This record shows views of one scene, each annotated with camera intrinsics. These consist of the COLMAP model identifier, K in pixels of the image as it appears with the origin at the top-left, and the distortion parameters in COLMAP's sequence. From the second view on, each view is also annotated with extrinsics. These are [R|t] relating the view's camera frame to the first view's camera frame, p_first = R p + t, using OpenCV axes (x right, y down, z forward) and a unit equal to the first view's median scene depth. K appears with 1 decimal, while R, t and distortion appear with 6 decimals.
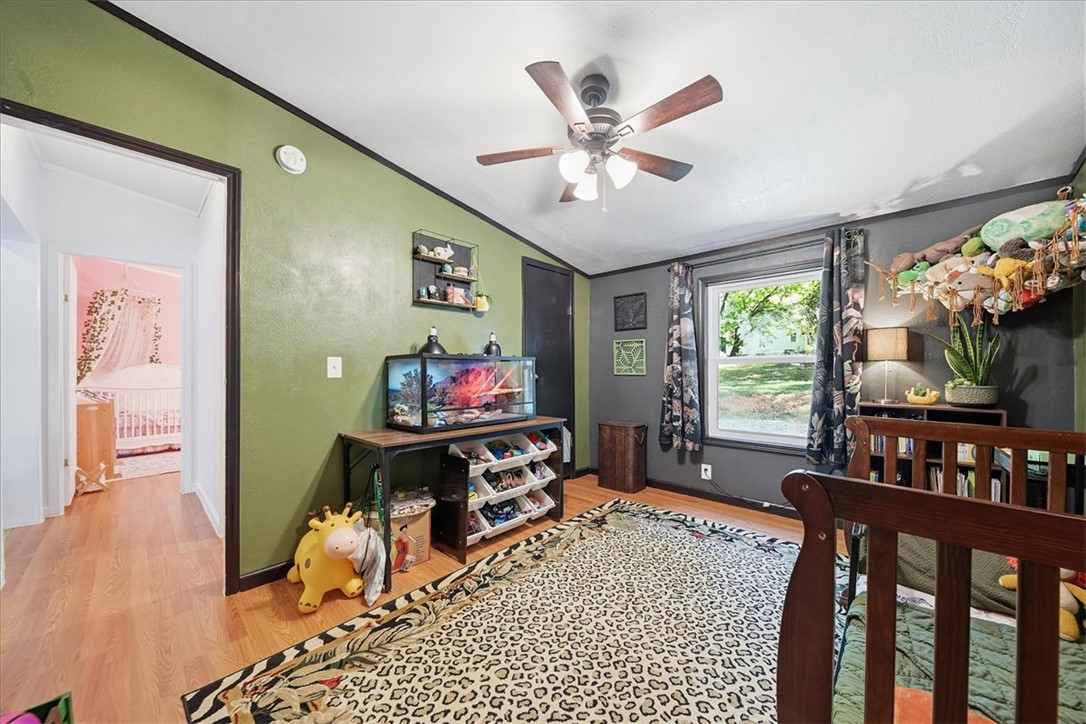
lens RADIAL K [[378.6, 0, 544.0], [0, 378.6, 368.7], [0, 0, 1]] dist [-0.002249, -0.000280]
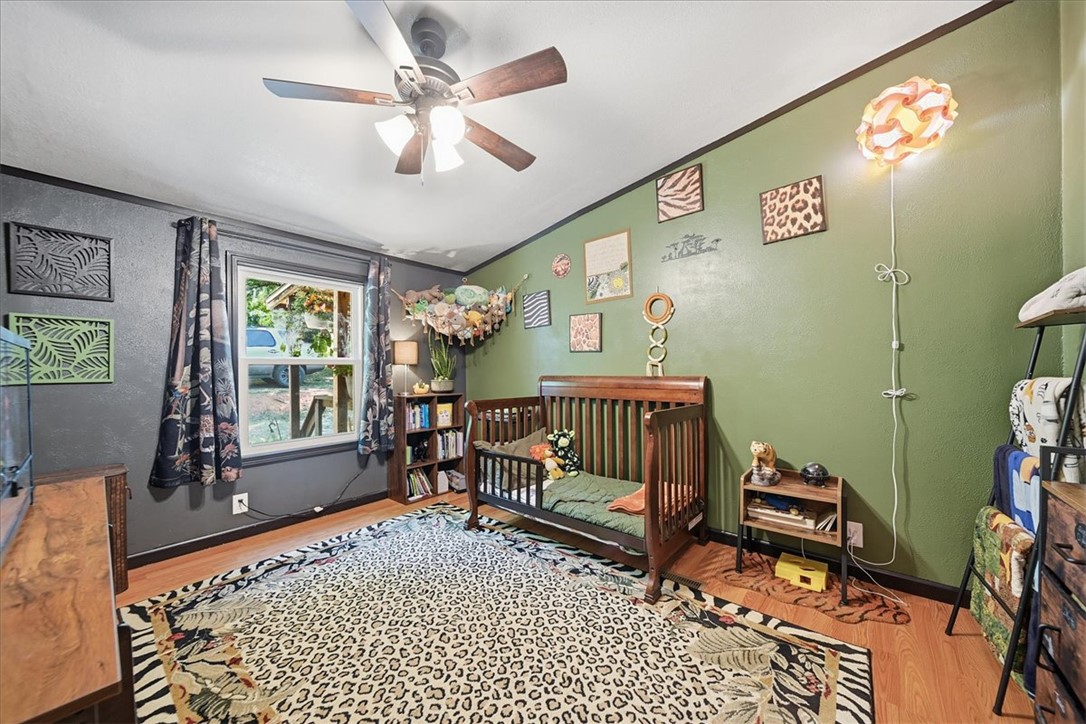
lens RADIAL K [[378.6, 0, 545.1], [0, 378.6, 367.3], [0, 0, 1]] dist [-0.002249, -0.000280]
pose [[-0.046757, 0.009261, 0.998863, -0.487474], [0.004953, 0.999947, -0.009040, 0.004310], [-0.998894, 0.004525, -0.046800, 0.530362]]
